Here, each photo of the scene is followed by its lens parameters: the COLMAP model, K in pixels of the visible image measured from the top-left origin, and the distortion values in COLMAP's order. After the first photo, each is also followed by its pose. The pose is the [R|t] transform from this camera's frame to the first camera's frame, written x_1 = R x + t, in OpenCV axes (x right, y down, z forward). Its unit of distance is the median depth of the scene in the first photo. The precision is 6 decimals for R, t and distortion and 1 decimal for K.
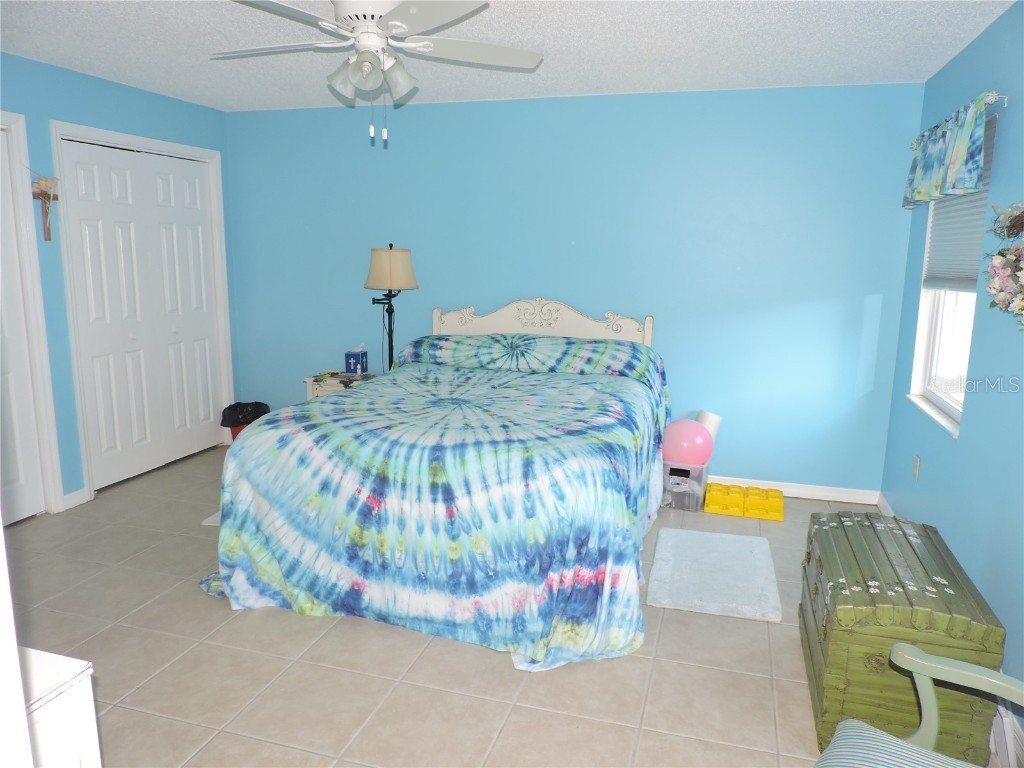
lens RADIAL K [[728.5, 0, 516.2], [0, 728.5, 383.6], [0, 0, 1]] dist [-0.022242, -0.002792]
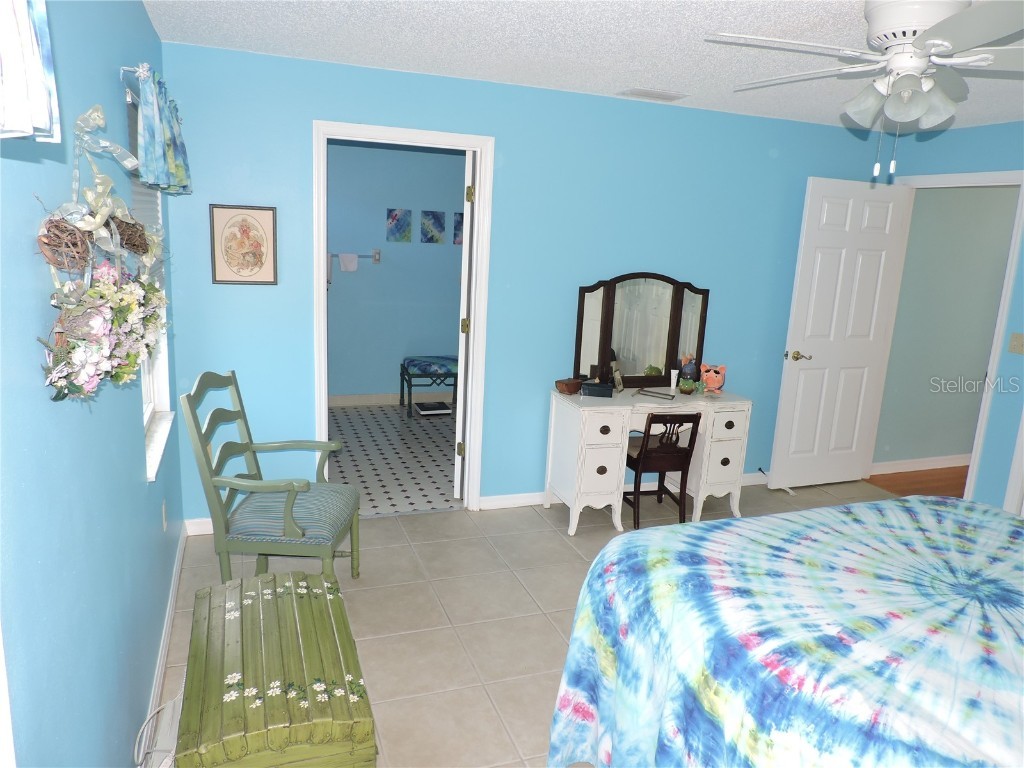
lens RADIAL K [[728.5, 0, 518.2], [0, 728.5, 379.1], [0, 0, 1]] dist [-0.022242, -0.002792]
pose [[-0.799317, 0.071546, -0.596636, 0.638115], [-0.170957, 0.924782, 0.339929, -0.312575], [0.576079, 0.373710, -0.726962, 1.375109]]
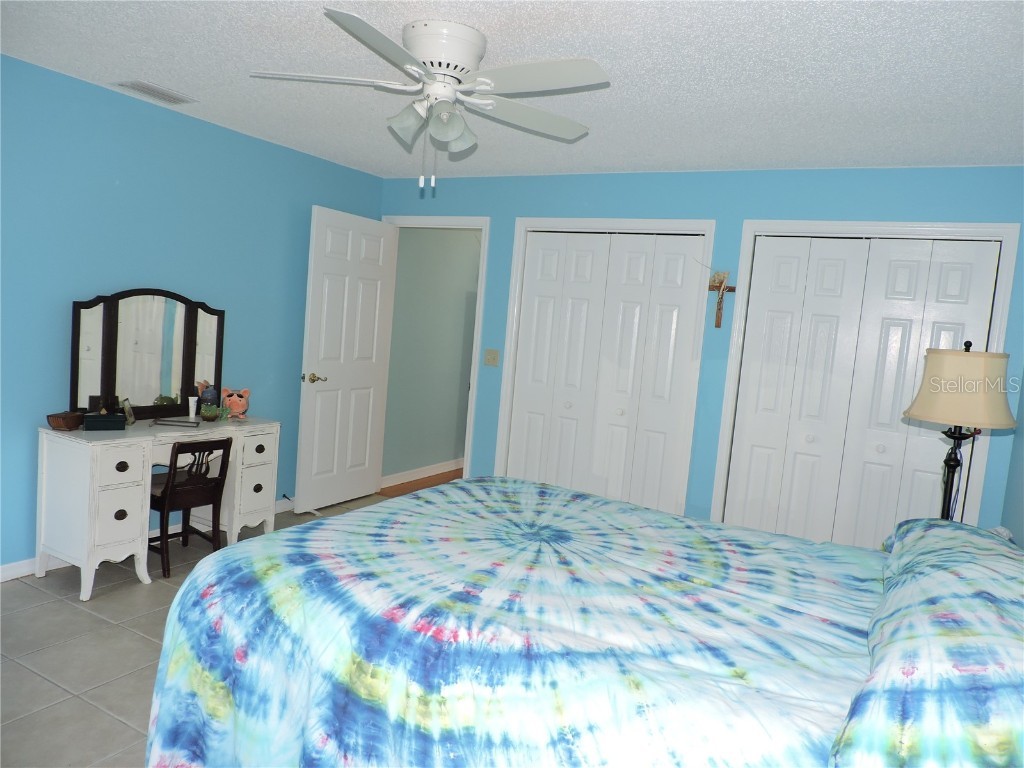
lens RADIAL K [[728.5, 0, 518.1], [0, 728.5, 381.7], [0, 0, 1]] dist [-0.022242, -0.002792]
pose [[-0.208553, 0.054925, -0.976468, 0.689852], [-0.269274, 0.956608, 0.111320, -0.217206], [0.940211, 0.286153, -0.184714, 1.281283]]
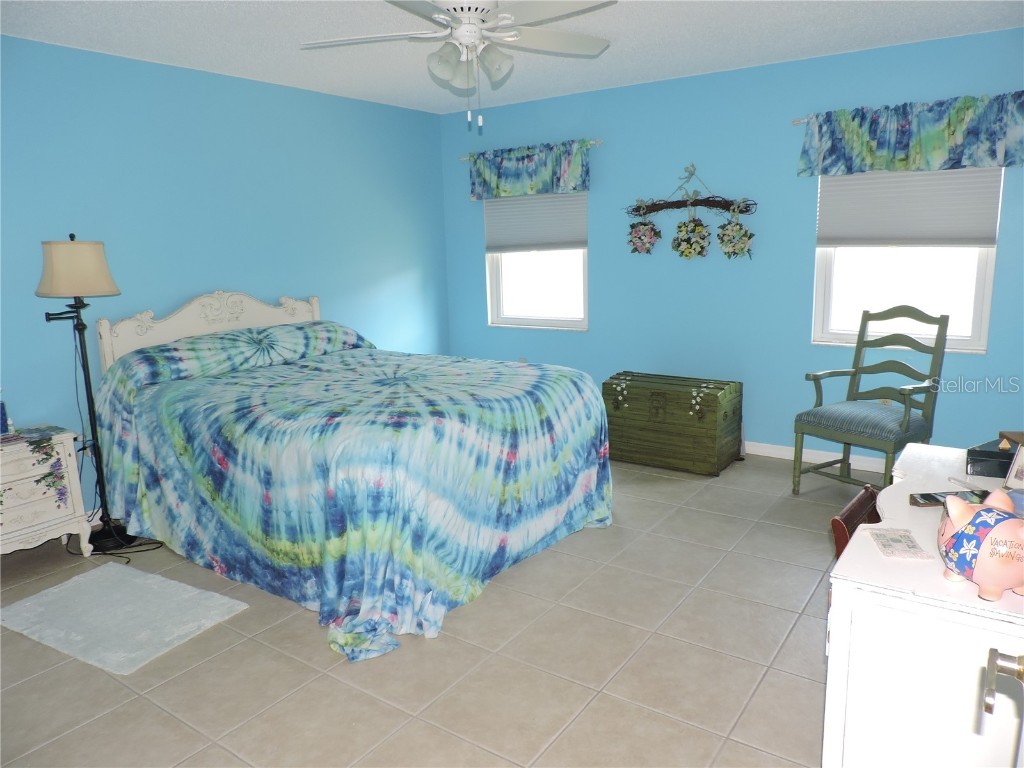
lens RADIAL K [[728.5, 0, 519.0], [0, 728.5, 382.6], [0, 0, 1]] dist [-0.022242, -0.002792]
pose [[0.305115, -0.205296, 0.929924, -1.181948], [0.203429, 0.967998, 0.146955, -0.104074], [-0.930334, 0.144336, 0.337114, 0.592875]]
